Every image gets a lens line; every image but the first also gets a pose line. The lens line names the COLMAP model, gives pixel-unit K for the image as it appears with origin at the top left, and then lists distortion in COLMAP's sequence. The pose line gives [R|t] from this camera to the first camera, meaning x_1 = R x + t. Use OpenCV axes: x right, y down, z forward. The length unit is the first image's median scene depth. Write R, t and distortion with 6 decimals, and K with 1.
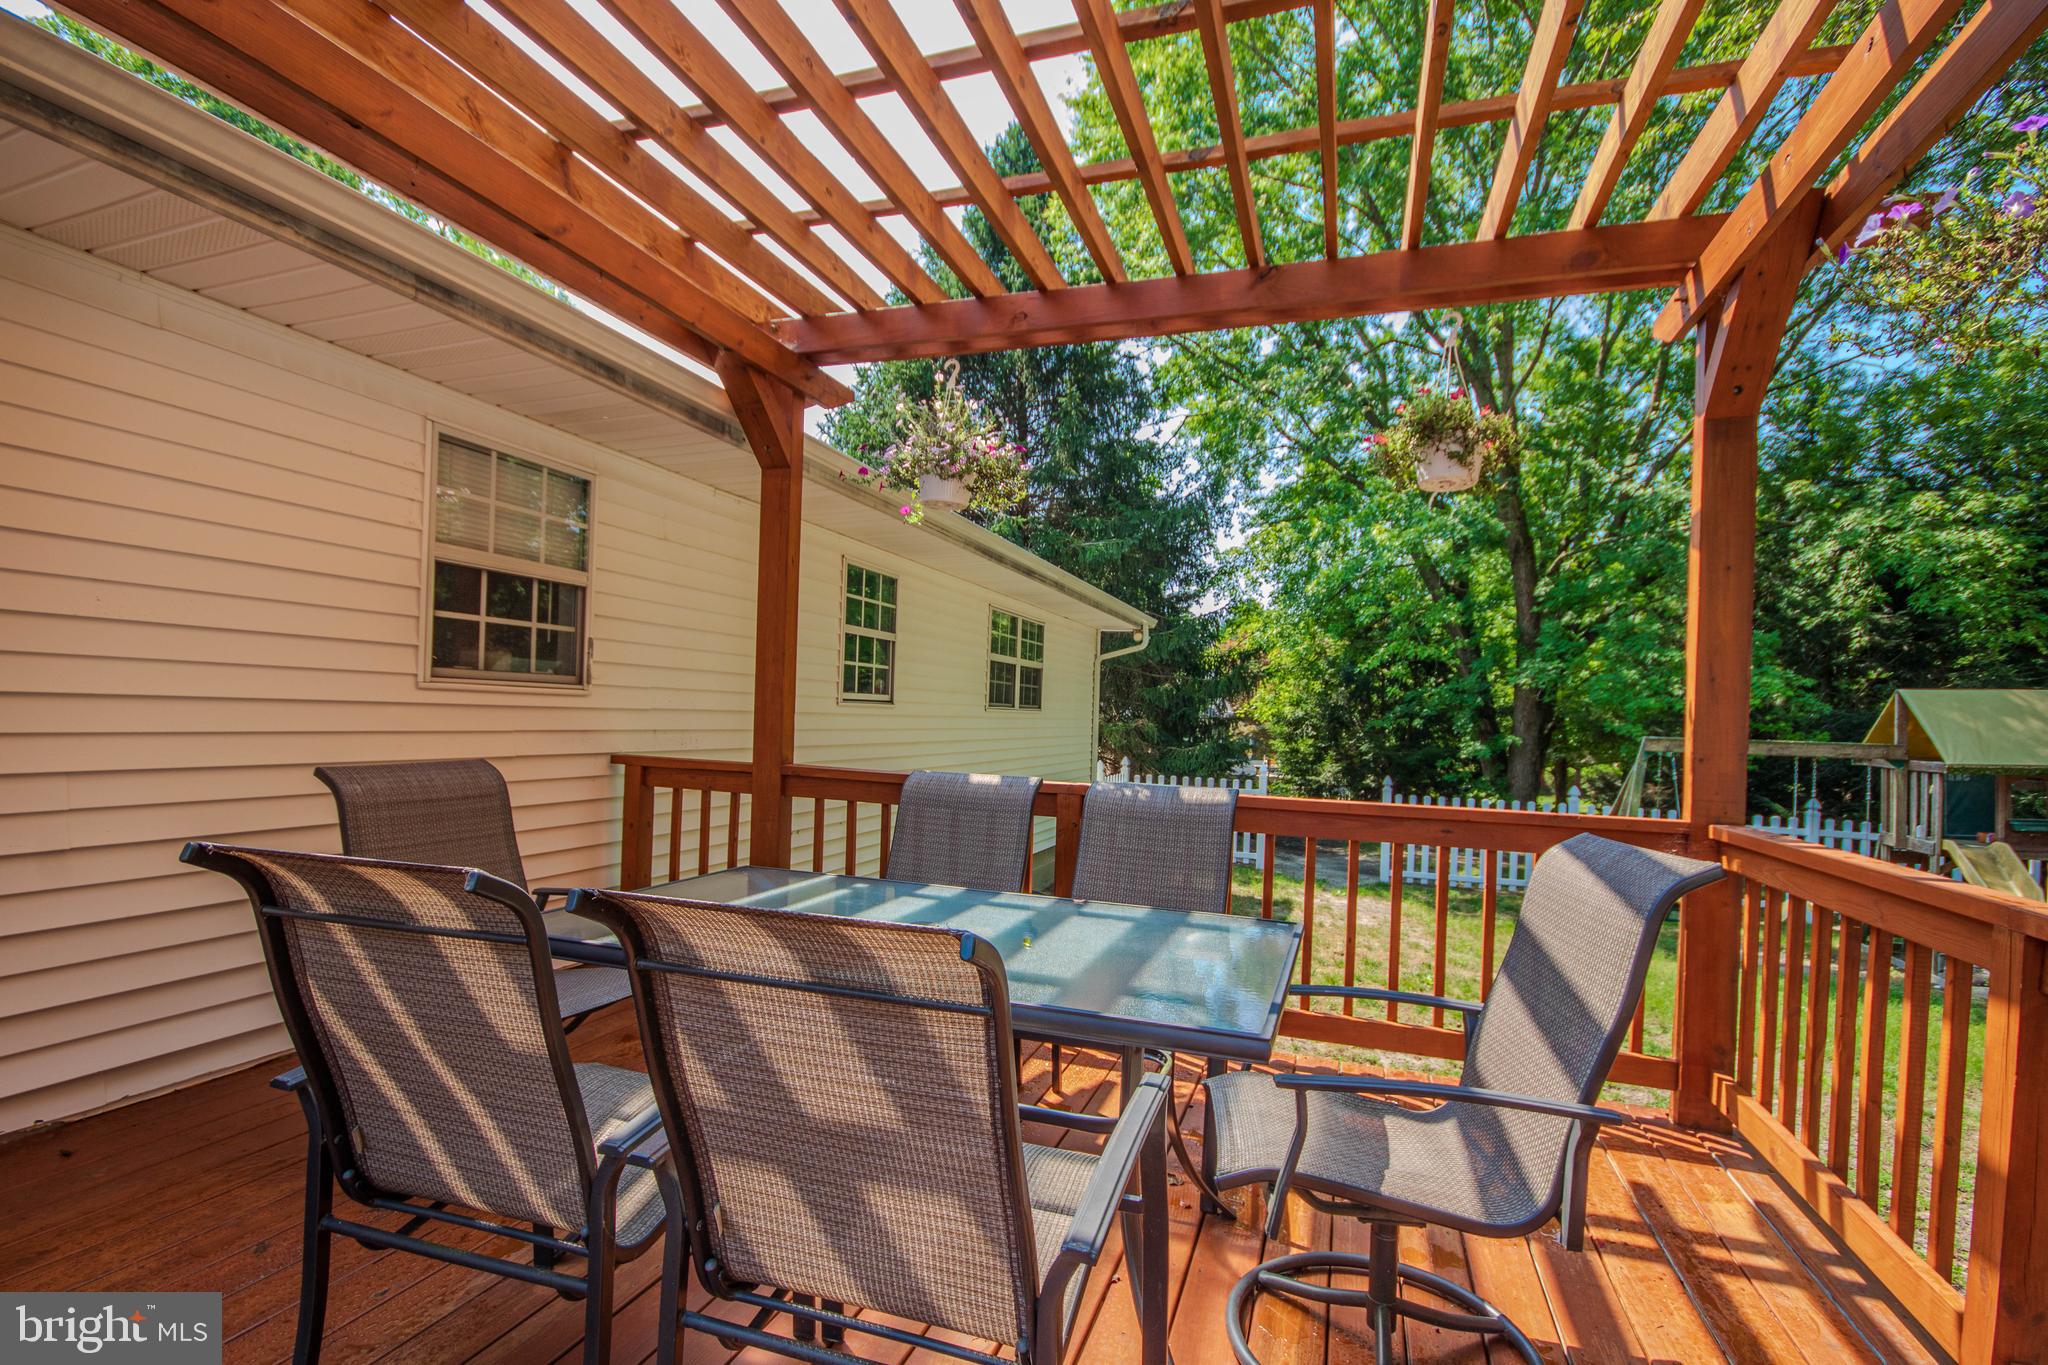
lens RADIAL K [[953.5, 0, 1029.5], [0, 953.5, 693.6], [0, 0, 1]] dist [0.031952, -0.005430]
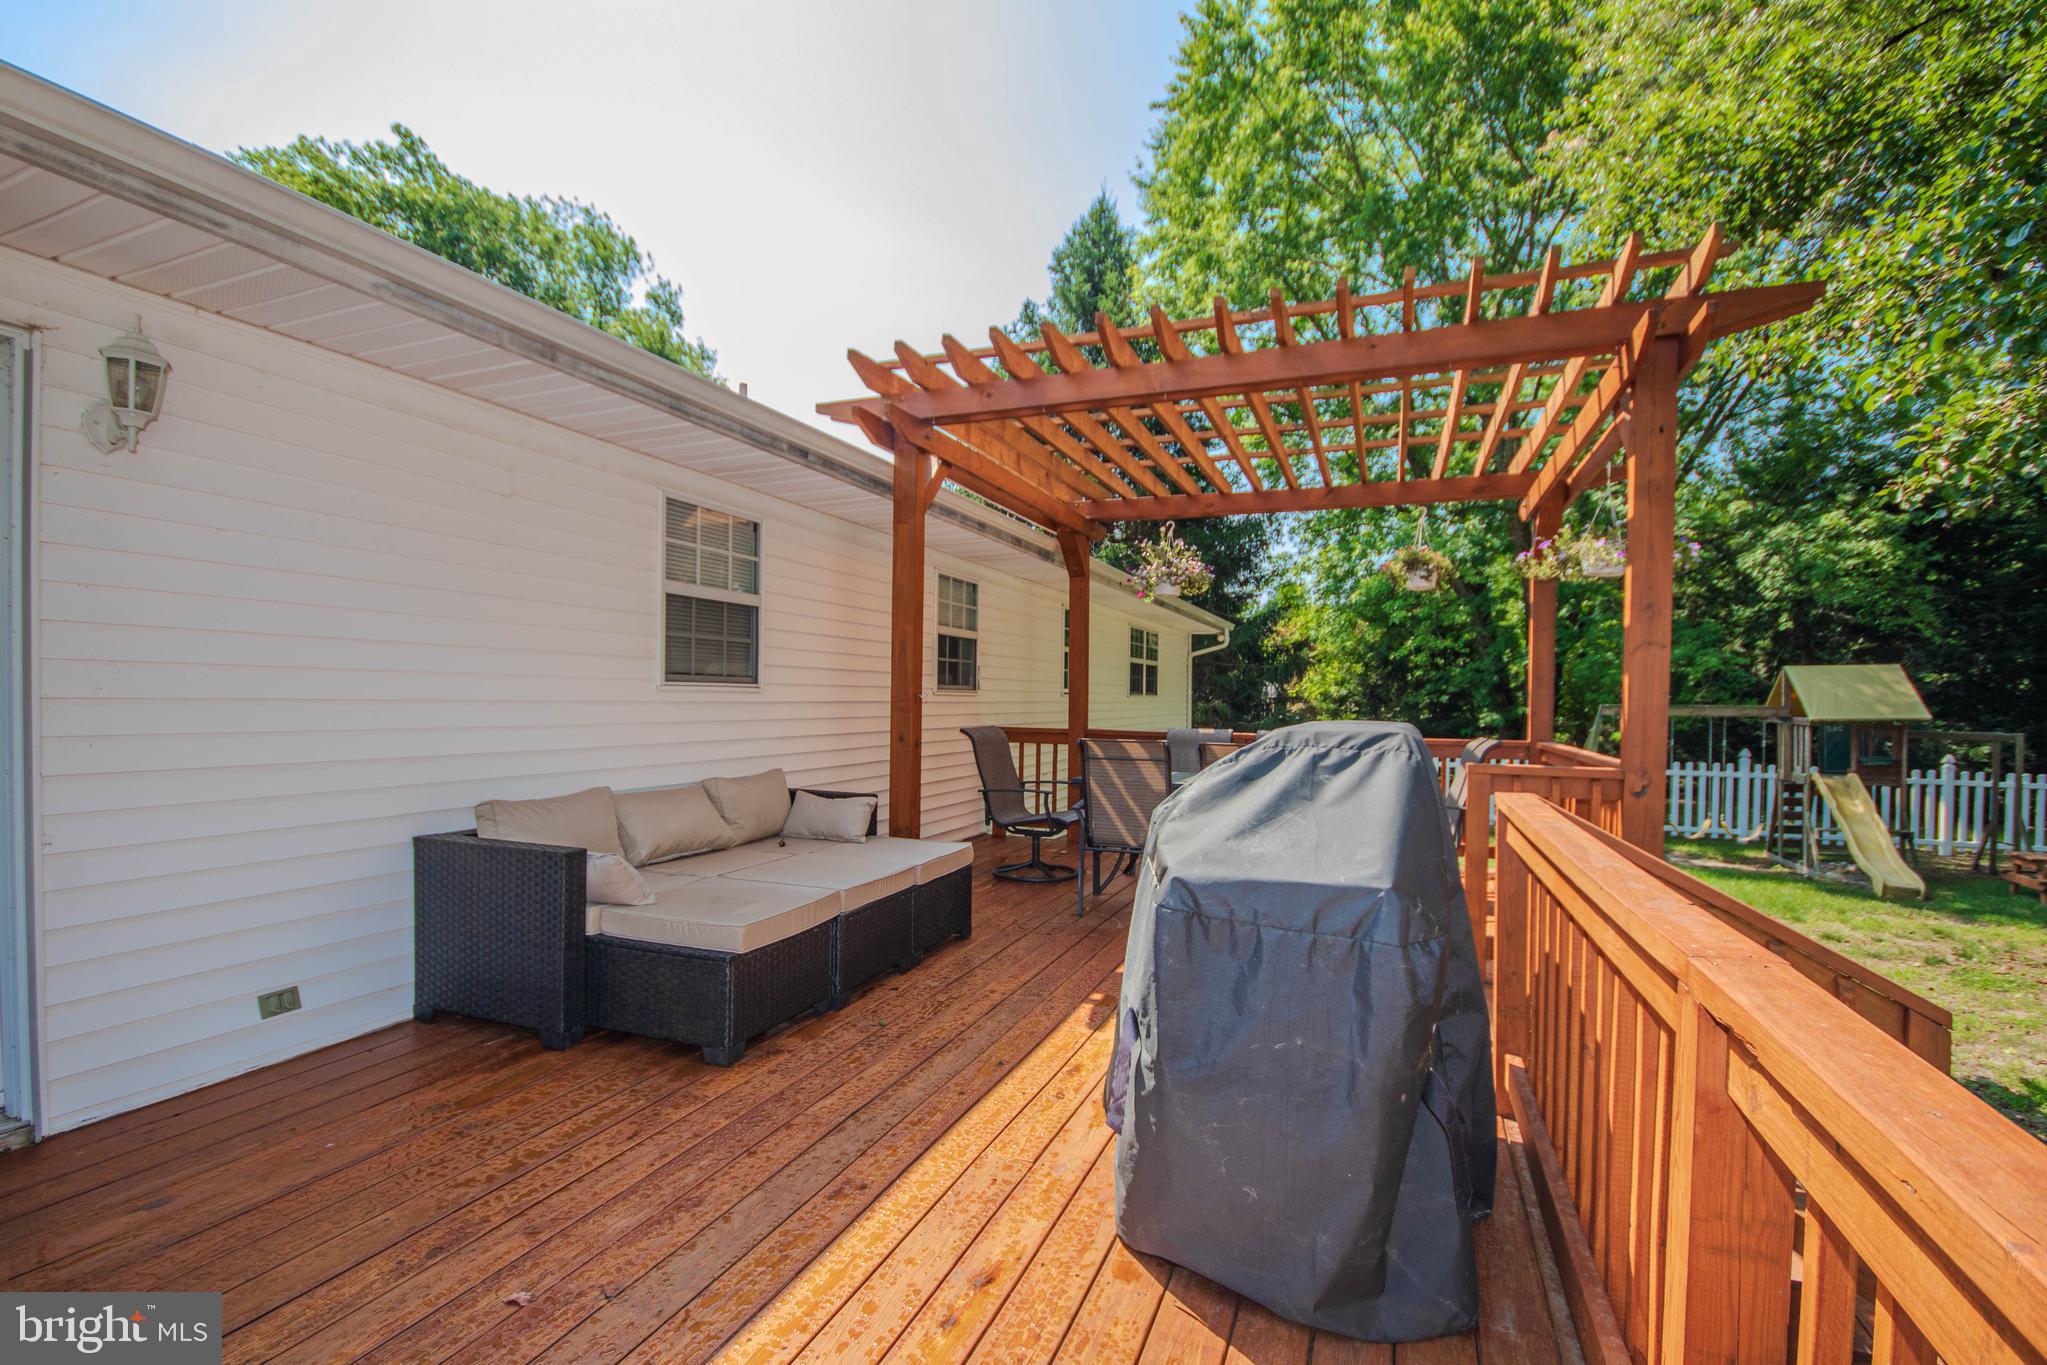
lens RADIAL K [[953.1, 0, 1035.8], [0, 953.1, 692.7], [0, 0, 1]] dist [0.031952, -0.005430]
pose [[0.999184, -0.023734, -0.032679, -0.100478], [0.024253, 0.999584, 0.015590, -0.011192], [0.032295, -0.016369, 0.999344, -0.325735]]
